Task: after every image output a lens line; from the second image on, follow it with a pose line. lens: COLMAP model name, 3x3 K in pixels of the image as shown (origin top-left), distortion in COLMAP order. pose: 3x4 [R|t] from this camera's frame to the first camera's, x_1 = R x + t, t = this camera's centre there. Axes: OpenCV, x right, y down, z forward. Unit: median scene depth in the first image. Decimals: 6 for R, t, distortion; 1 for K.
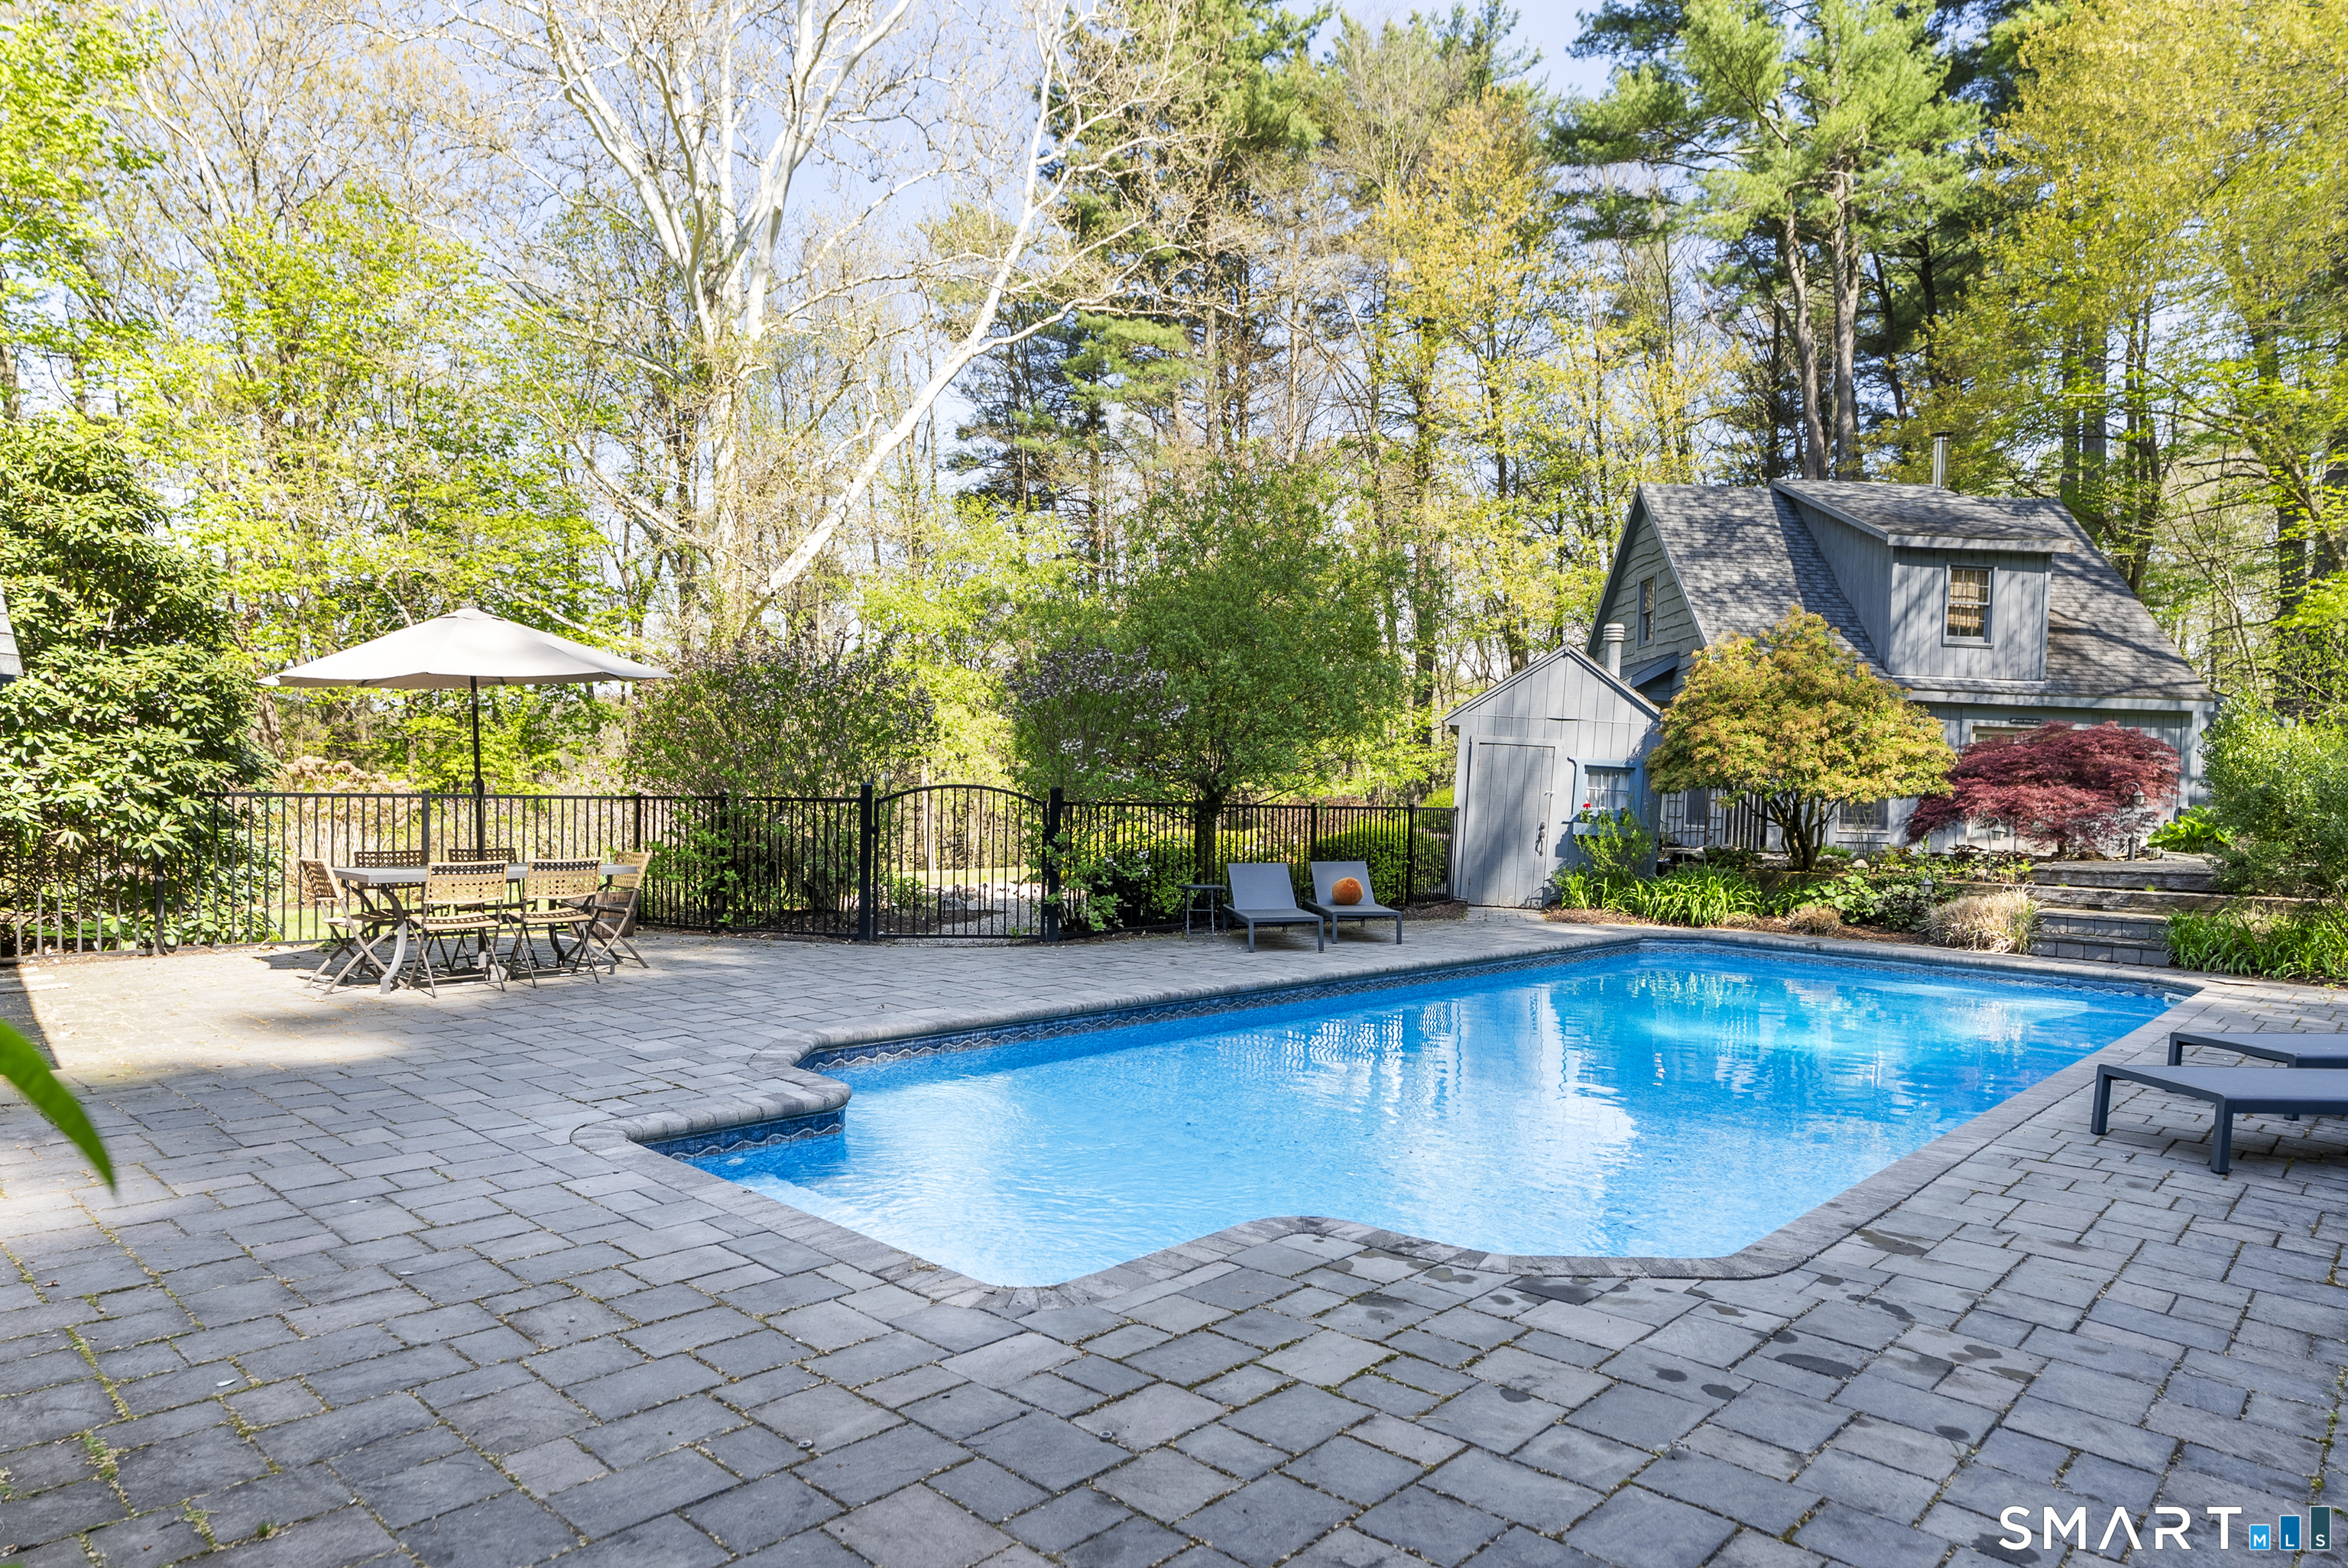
lens RADIAL K [[1412.8, 0, 1174.3], [0, 1412.8, 835.9], [0, 0, 1]] dist [-0.001611, -0.000440]
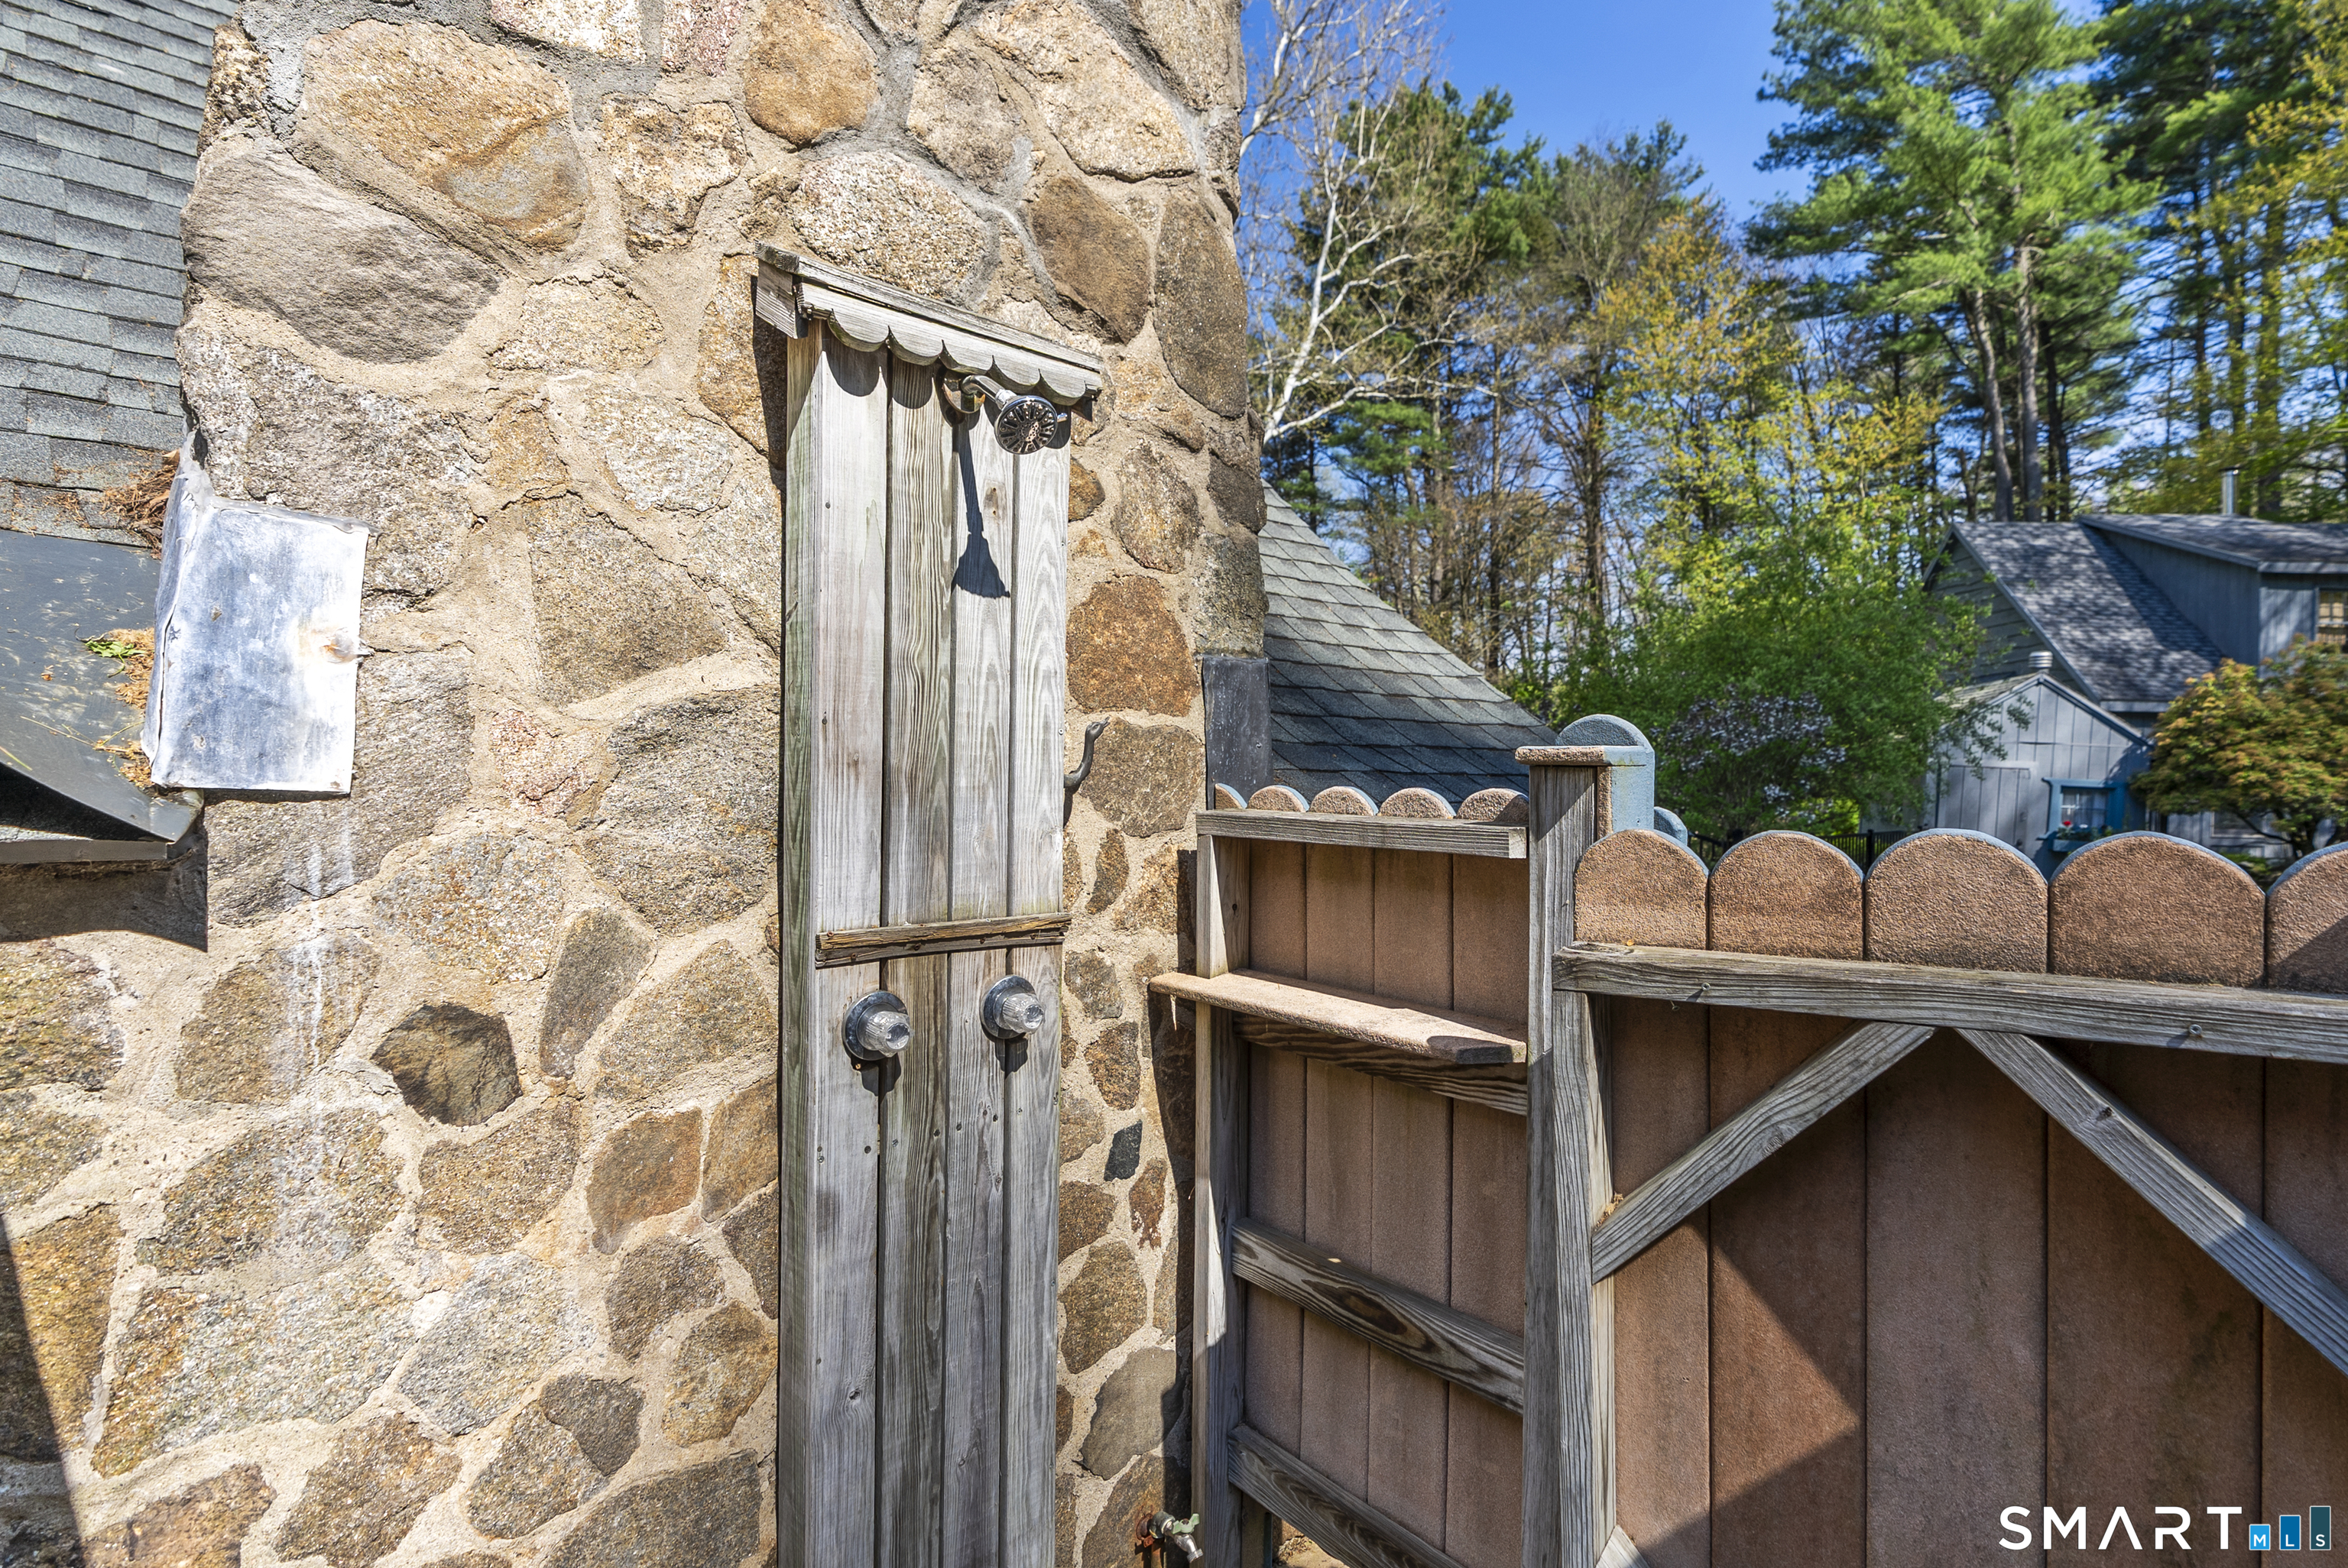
lens RADIAL K [[1109.2, 0, 1168.7], [0, 1109.2, 761.3], [0, 0, 1]] dist [0.003100, 0.001017]
pose [[0.995343, -0.011237, -0.095741, -0.308528], [0.007205, 0.999076, -0.042365, -0.038051], [0.096129, 0.041478, 0.994504, 0.095633]]
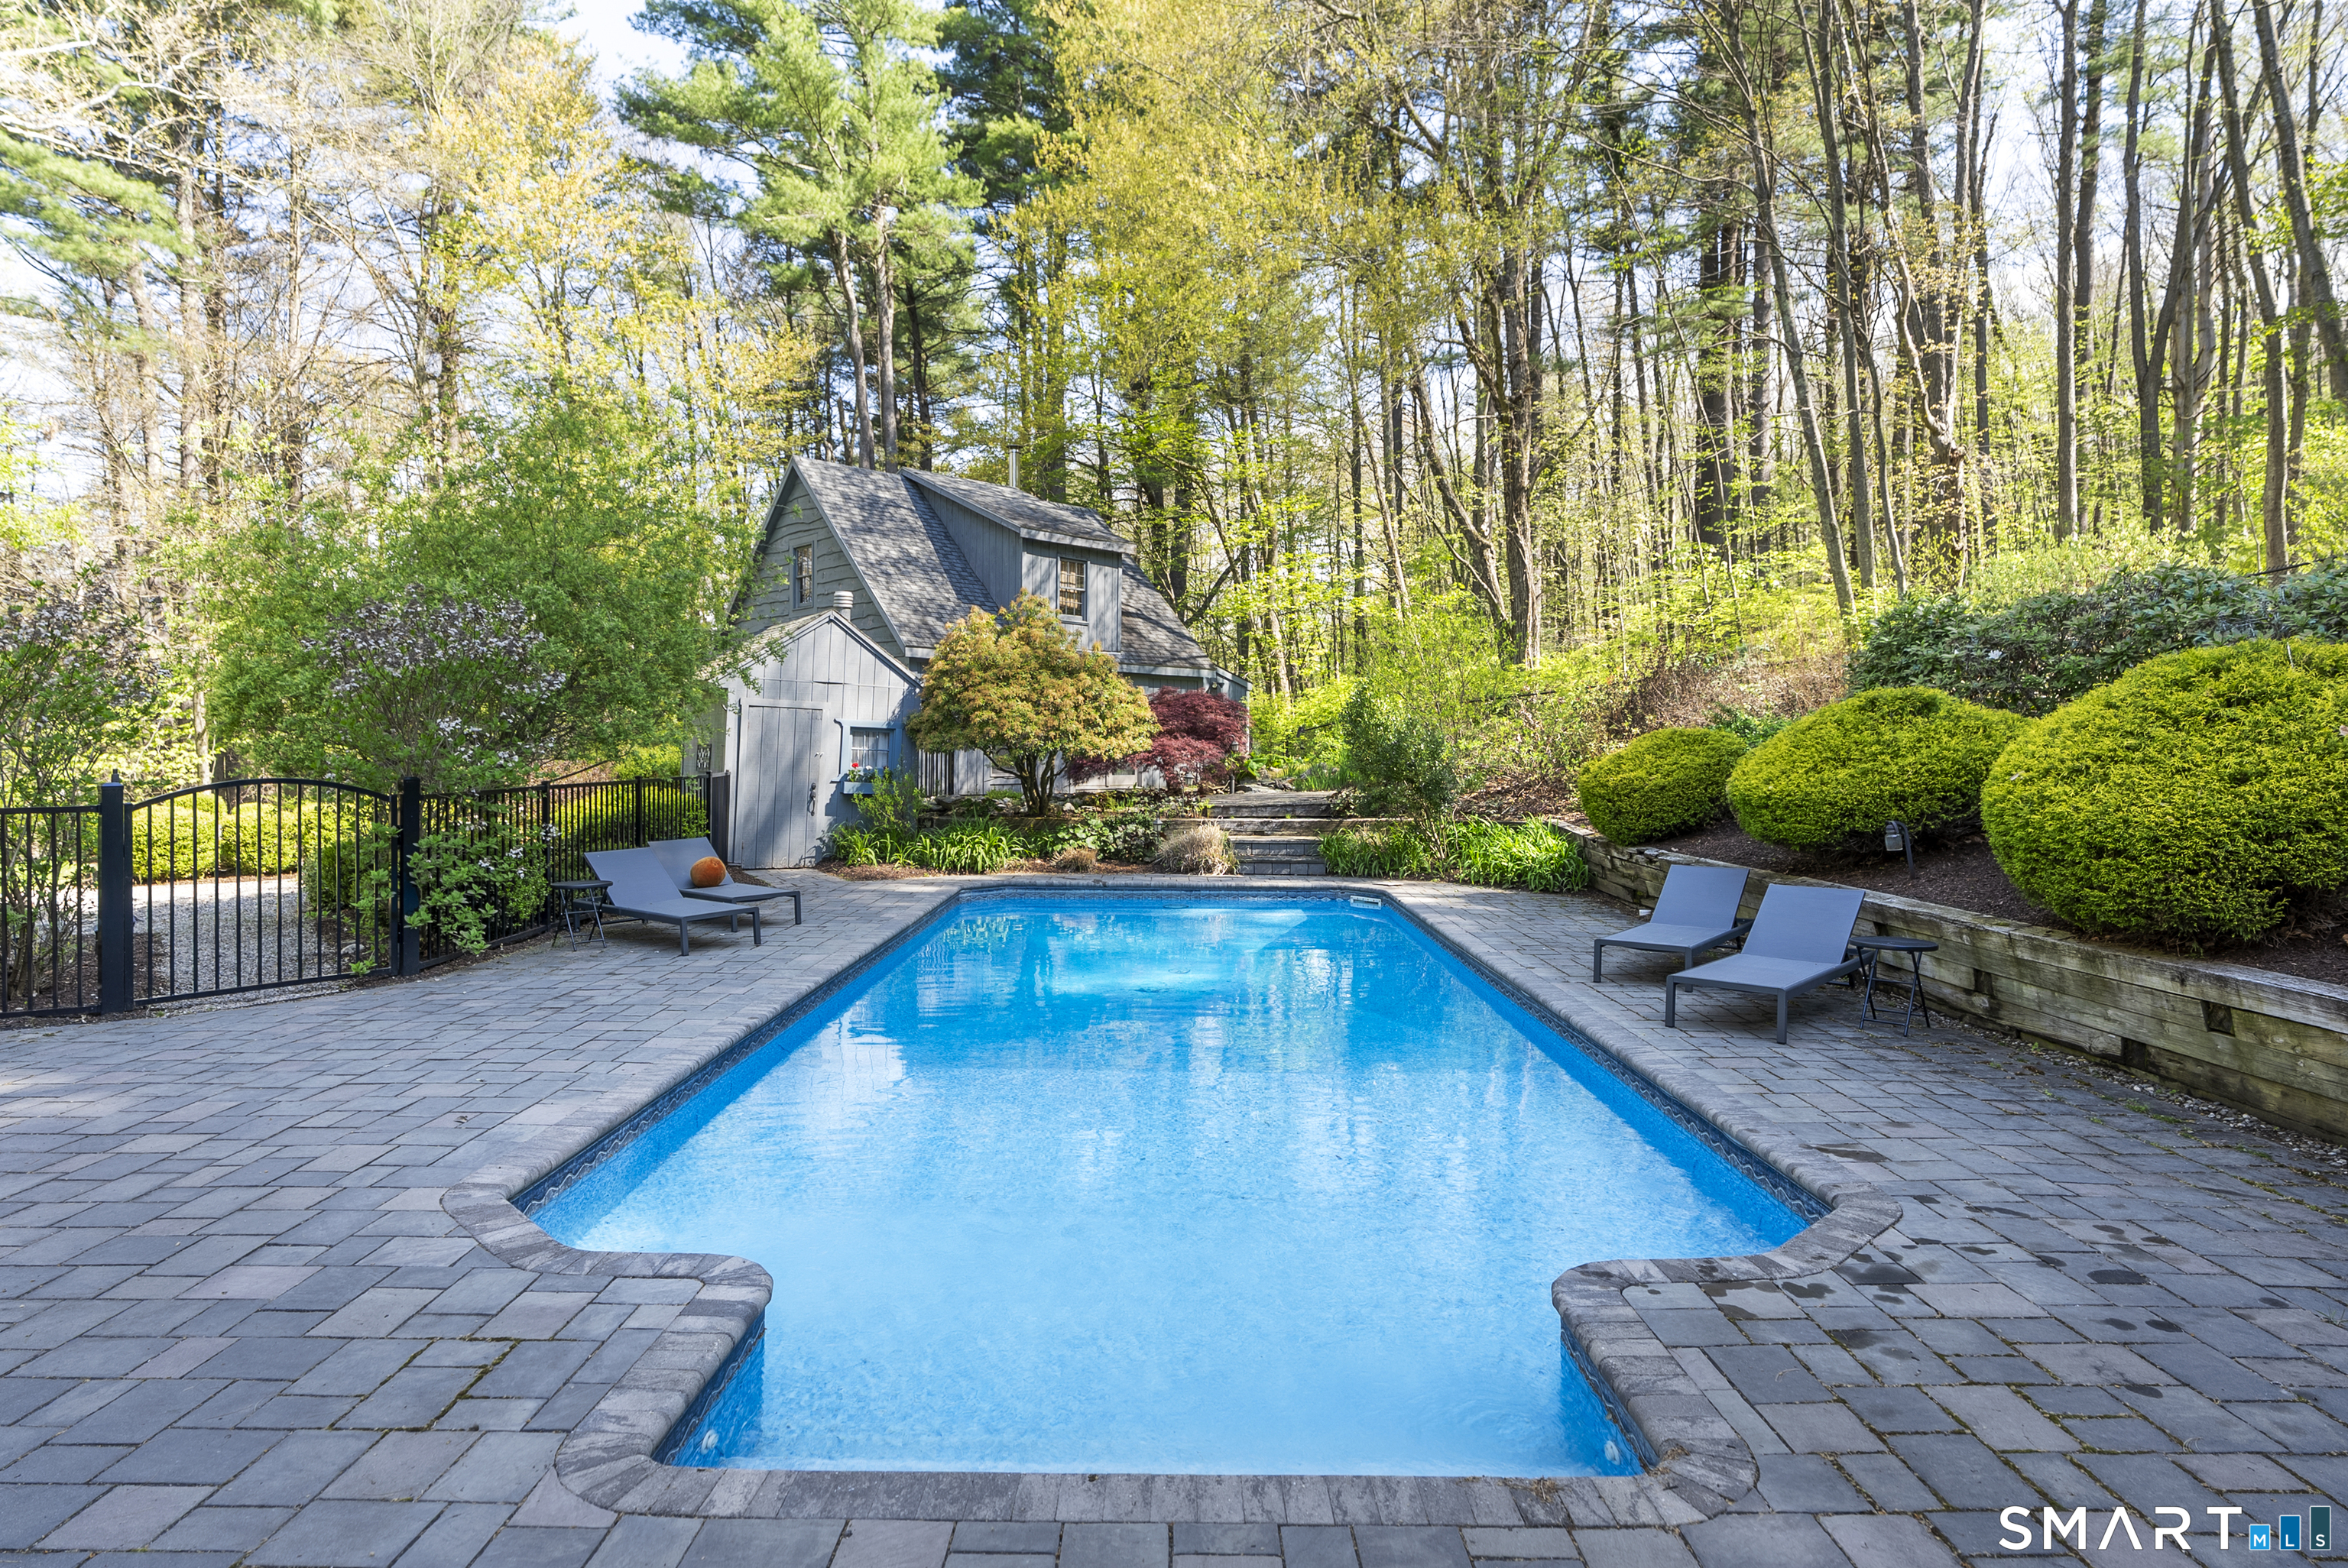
lens RADIAL K [[1288.5, 0, 1166.4], [0, 1288.5, 739.4], [0, 0, 1]] dist [-0.000170, 0.000152]
pose [[0.738189, -0.020380, 0.674286, -0.184257], [0.035336, 0.999340, -0.008481, -0.024639], [-0.673667, 0.030087, 0.738422, 0.139300]]
